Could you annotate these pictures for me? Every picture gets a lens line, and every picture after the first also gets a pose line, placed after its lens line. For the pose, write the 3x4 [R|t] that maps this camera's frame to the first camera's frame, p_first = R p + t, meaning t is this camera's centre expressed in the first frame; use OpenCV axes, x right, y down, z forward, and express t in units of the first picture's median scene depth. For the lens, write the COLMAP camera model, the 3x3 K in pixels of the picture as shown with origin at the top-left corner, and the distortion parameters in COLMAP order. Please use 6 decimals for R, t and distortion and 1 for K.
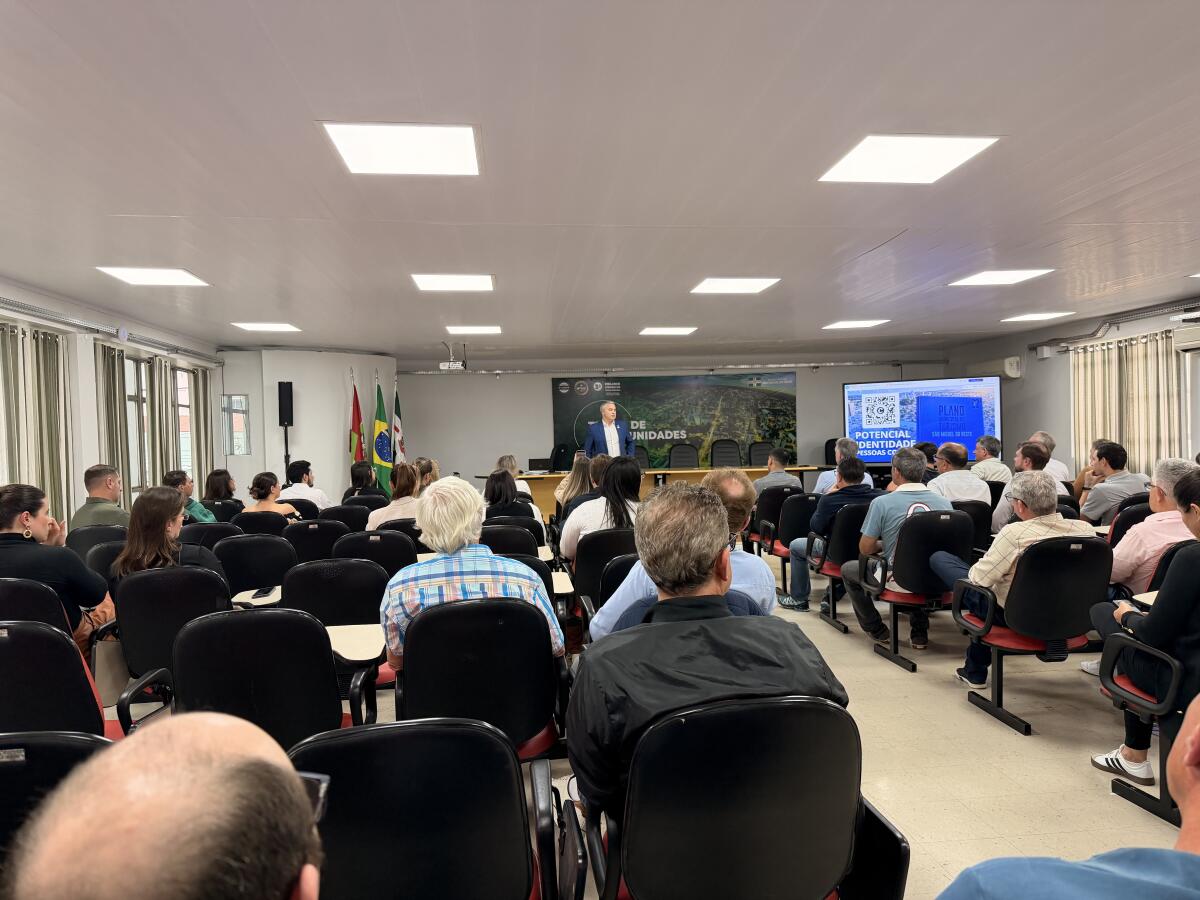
lens RADIAL K [[832.6, 0, 609.0], [0, 832.6, 456.9], [0, 0, 1]] dist [0.011860, -0.028933]
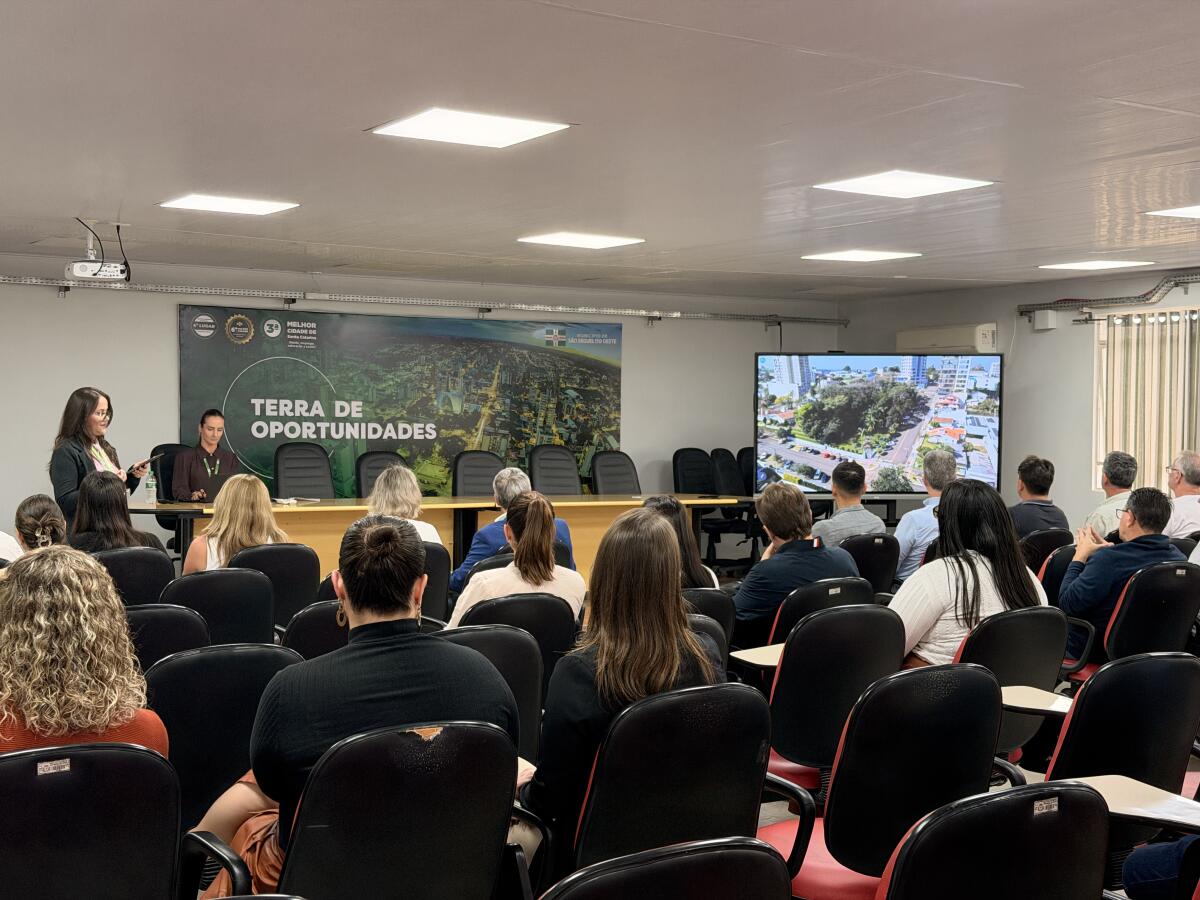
lens RADIAL K [[1654.9, 0, 628.0], [0, 1654.9, 460.7], [0, 0, 1]] dist [0.120600, 0.000000]
pose [[0.889197, 0.024883, 0.456847, -0.272159], [-0.020592, 0.999685, -0.014370, 0.003468], [-0.457060, 0.003370, 0.889429, 0.031589]]
